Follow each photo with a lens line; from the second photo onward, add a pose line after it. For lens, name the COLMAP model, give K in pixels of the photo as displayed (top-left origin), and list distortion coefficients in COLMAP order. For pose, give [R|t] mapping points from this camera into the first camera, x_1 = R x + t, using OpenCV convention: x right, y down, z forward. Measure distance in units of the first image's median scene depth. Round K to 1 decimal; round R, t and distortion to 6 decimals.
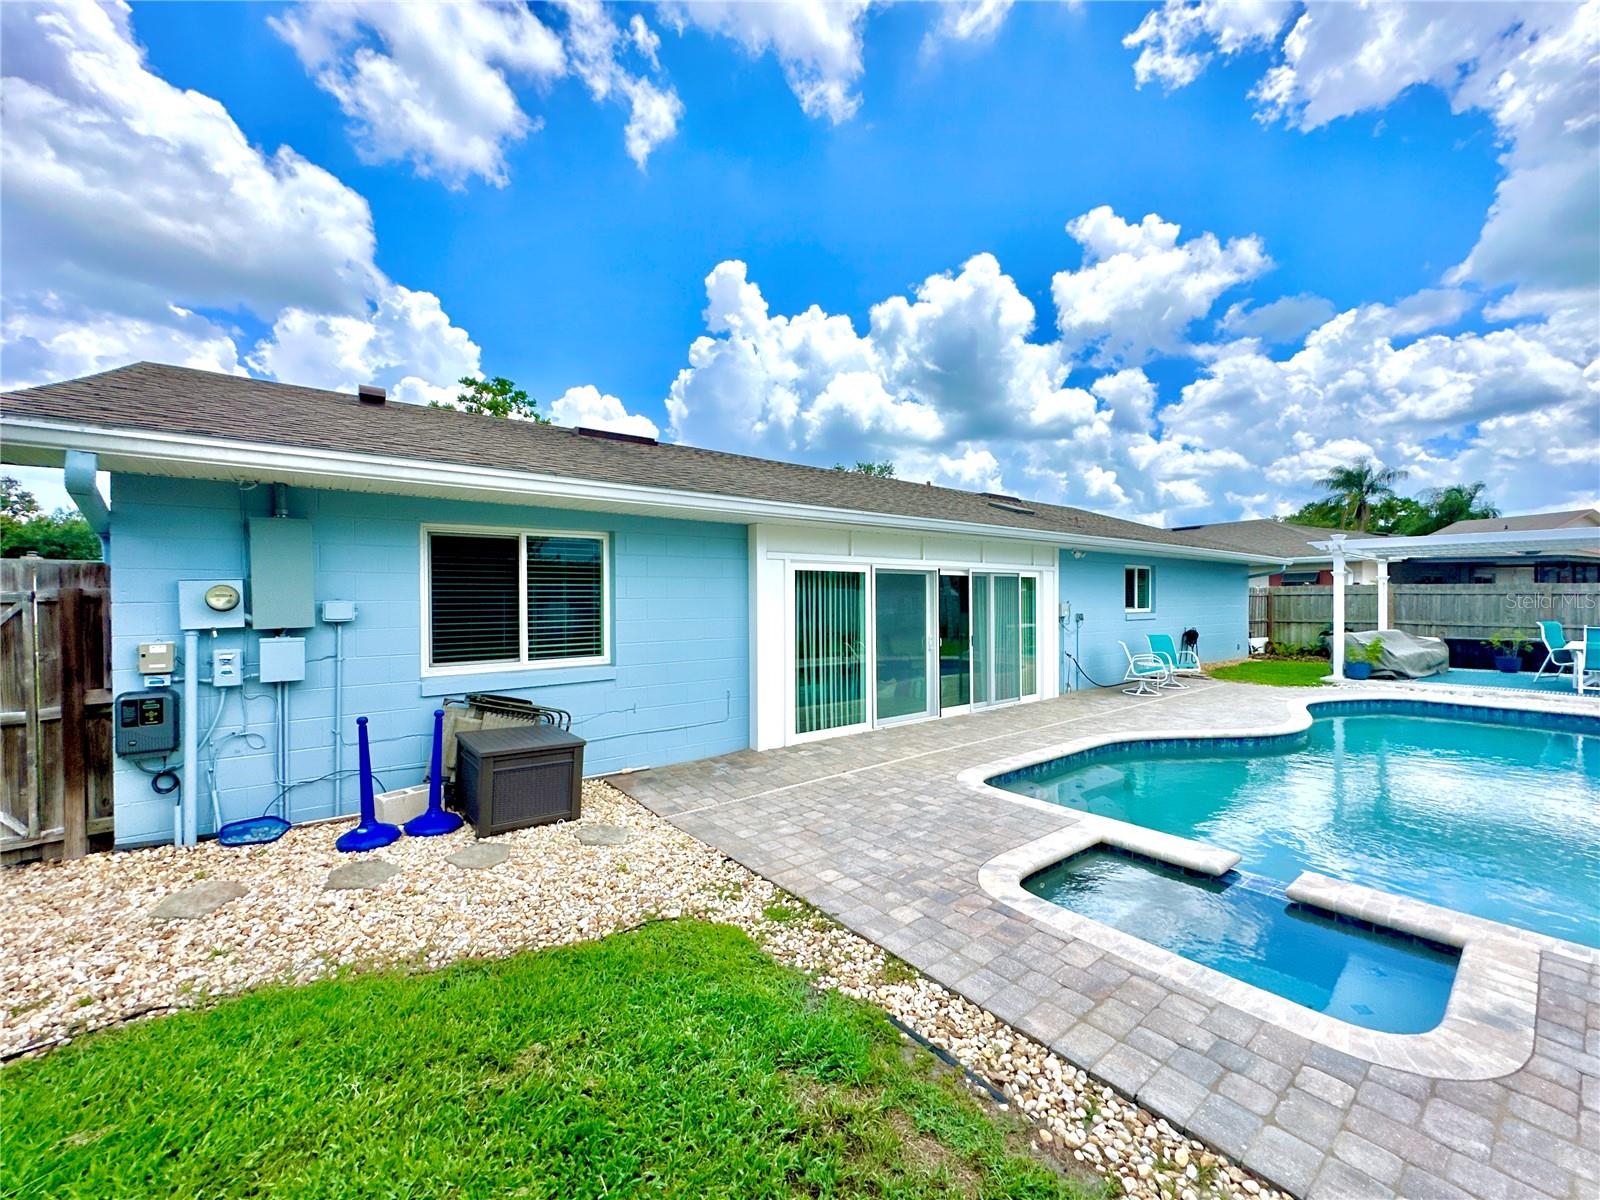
lens RADIAL K [[642.0, 0, 802.5], [0, 642.0, 602.5], [0, 0, 1]] dist [-0.007187, 0.002114]
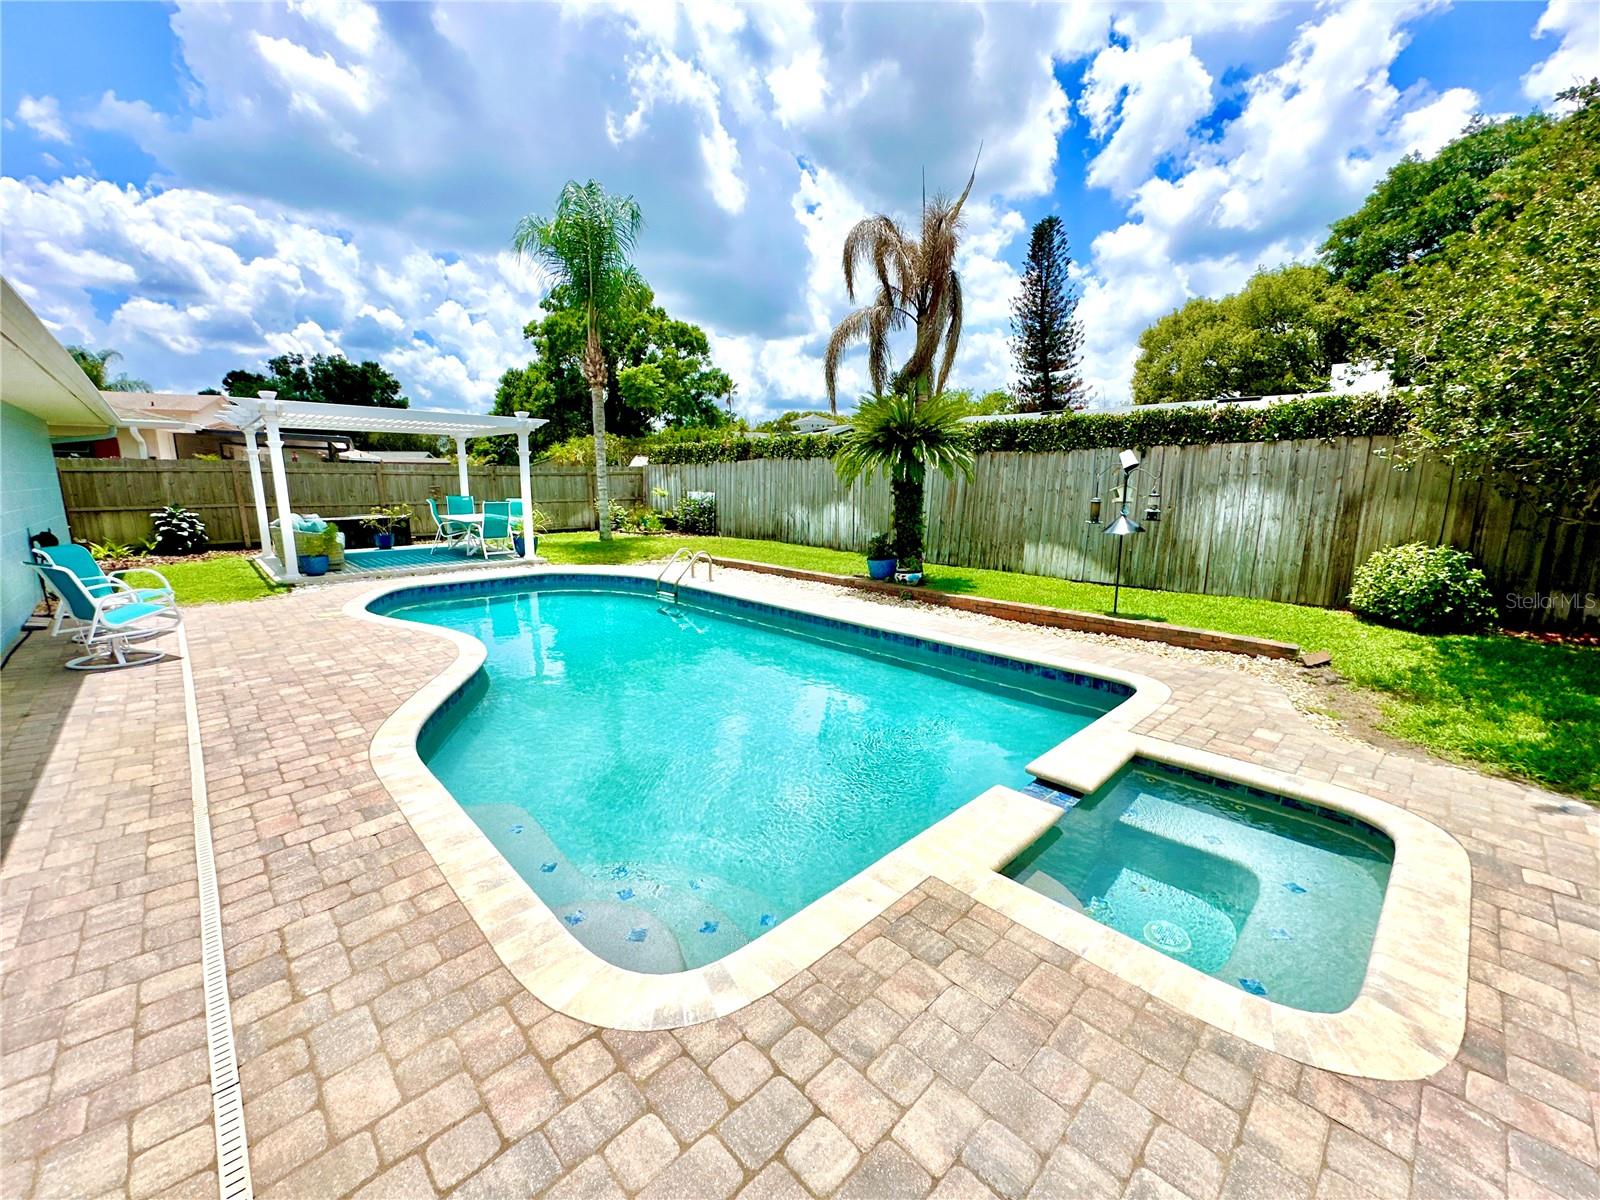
lens RADIAL K [[642.0, 0, 802.2], [0, 642.0, 601.3], [0, 0, 1]] dist [-0.007187, 0.002114]
pose [[-0.107083, -0.183430, 0.977183, -0.044559], [0.001095, 0.982812, 0.184607, -0.000067], [-0.994249, 0.020838, -0.105042, 0.884199]]
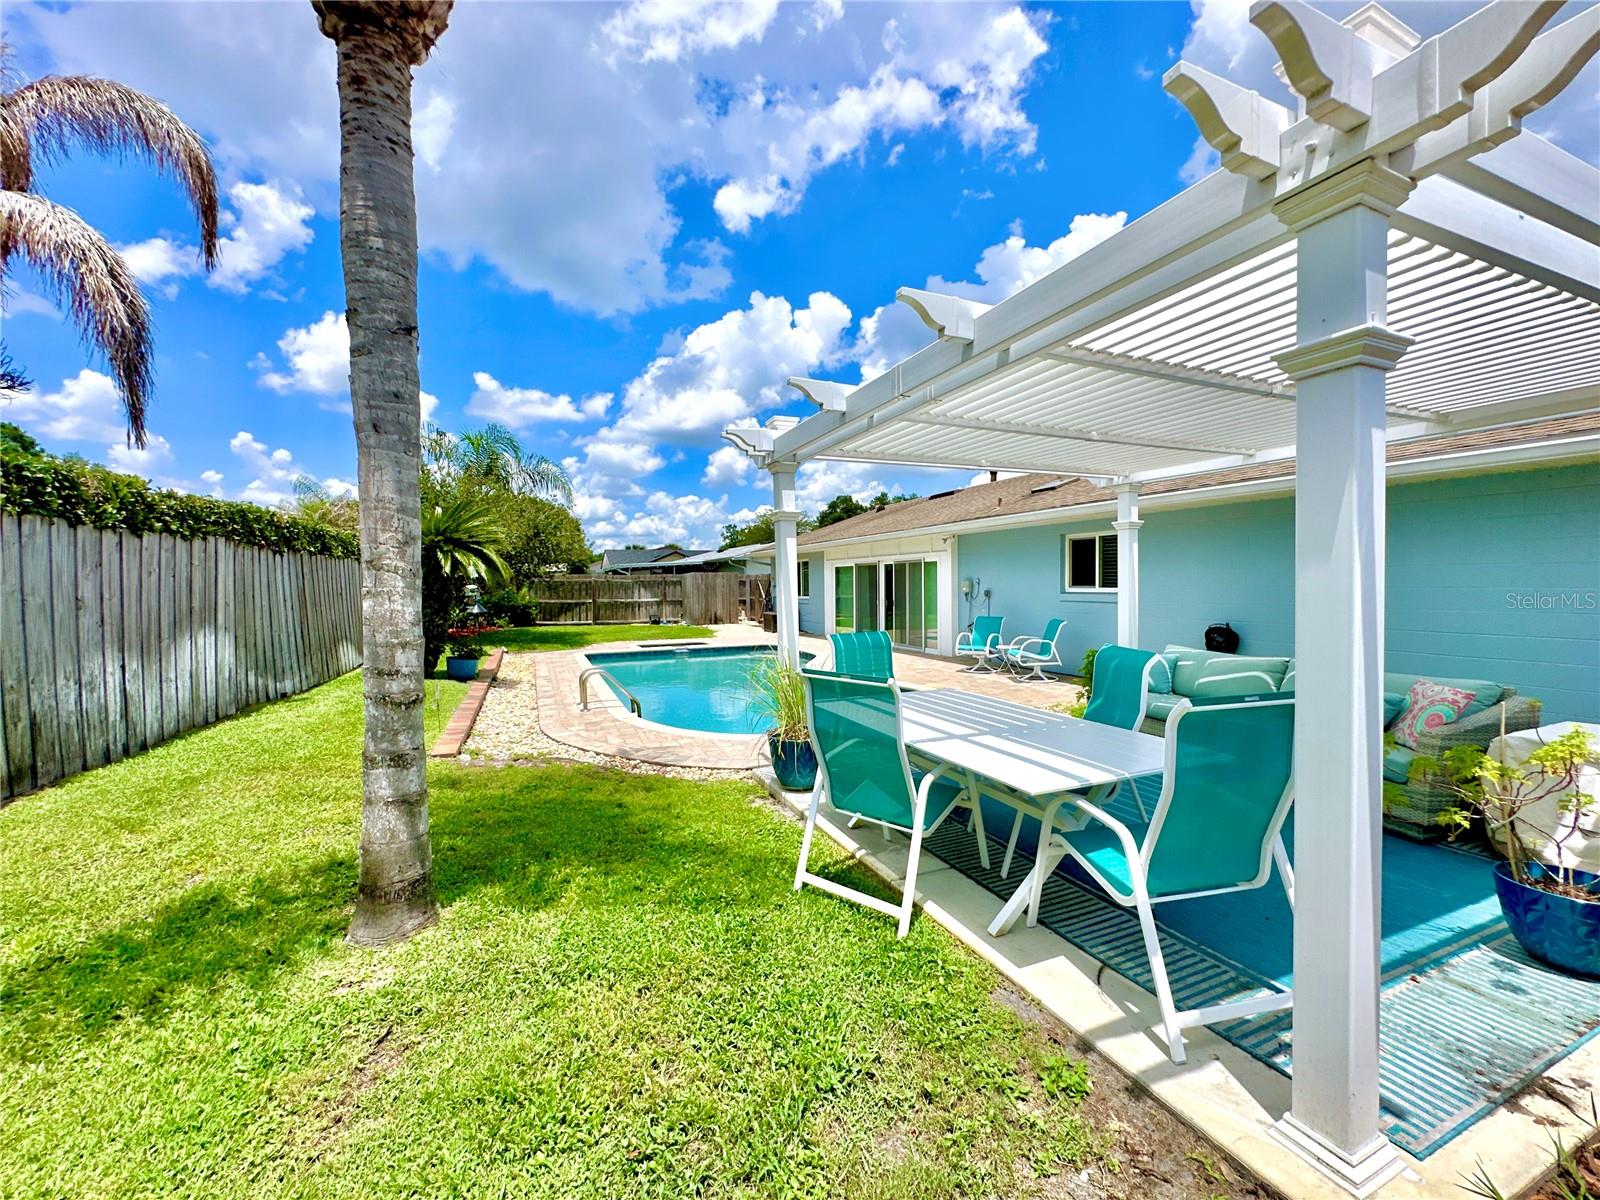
lens RADIAL K [[642.0, 0, 799.1], [0, 642.0, 598.4], [0, 0, 1]] dist [-0.007187, 0.002114]
pose [[-0.256210, 0.030157, -0.966151, 2.774396], [0.005635, 0.999543, 0.029705, -0.005401], [0.966605, 0.002167, -0.256263, 1.725088]]
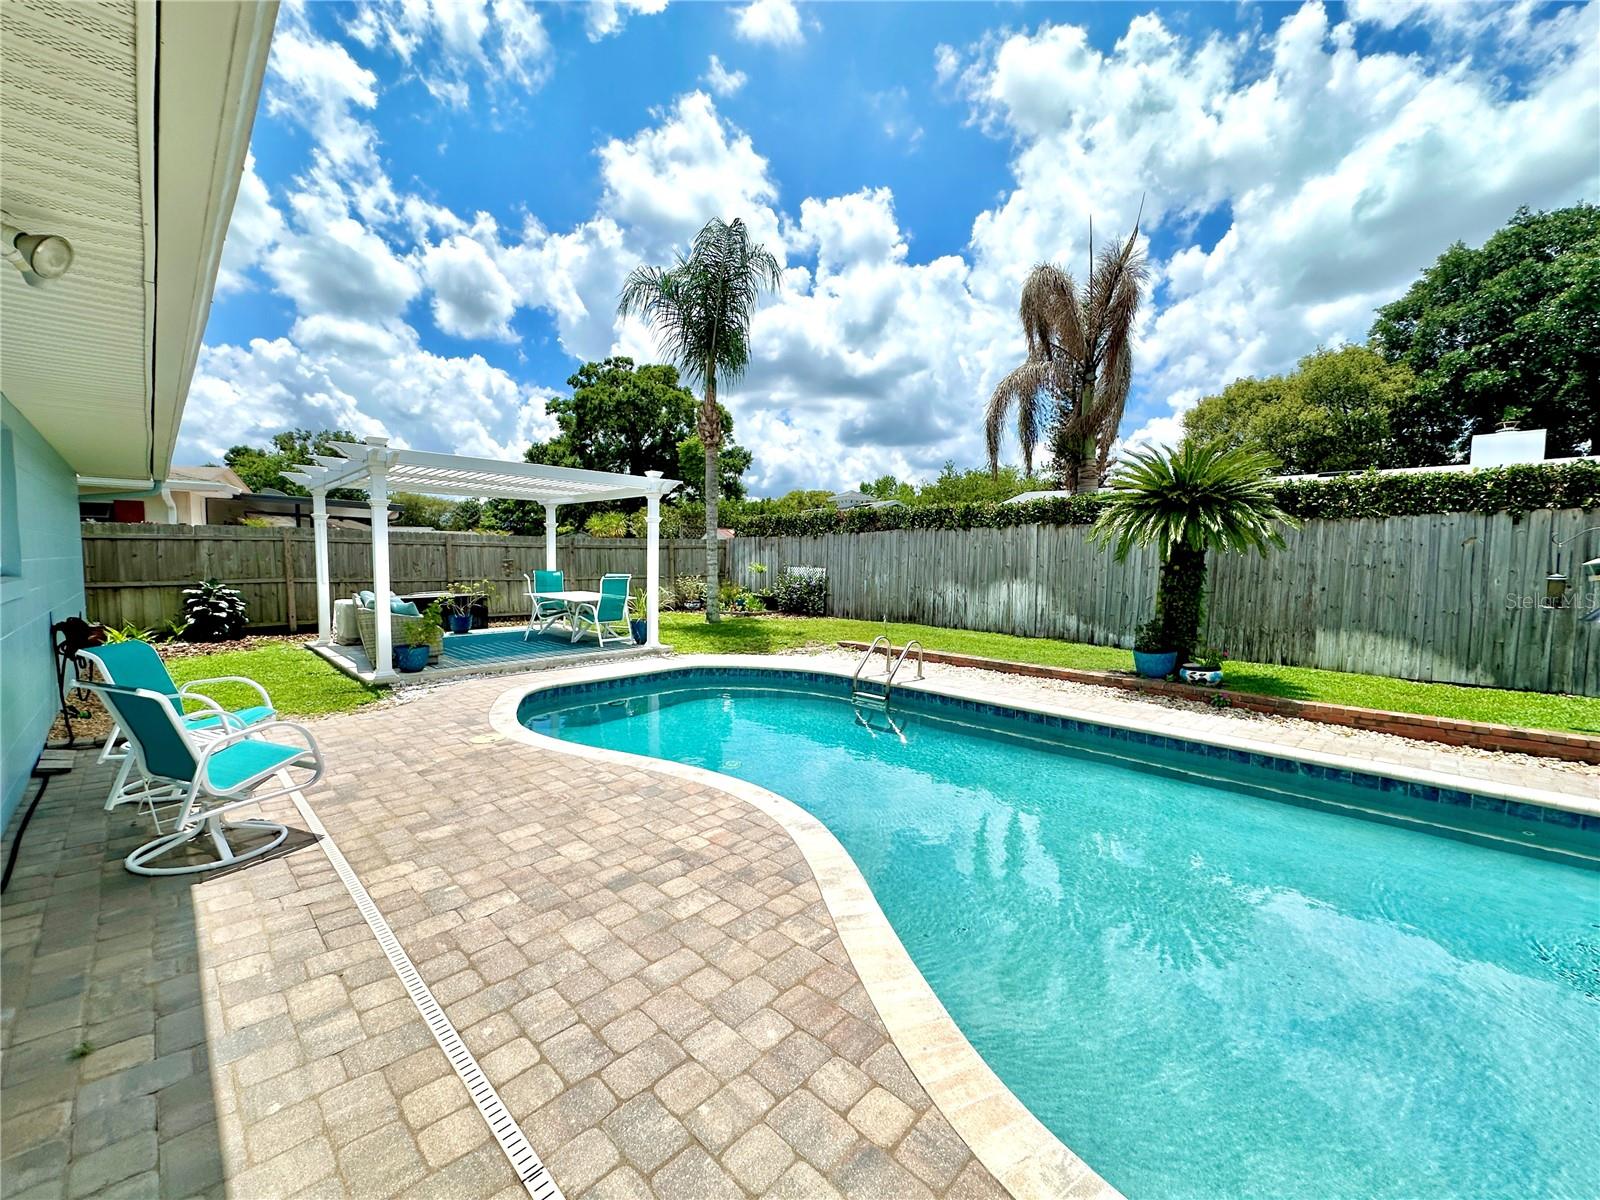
lens RADIAL K [[642.0, 0, 800.9], [0, 642.0, 594.4], [0, 0, 1]] dist [-0.007187, 0.002114]
pose [[-0.130477, -0.055815, 0.989879, 0.364658], [-0.002373, 0.998429, 0.055985, 0.012395], [-0.991448, 0.004955, -0.130405, 1.349412]]
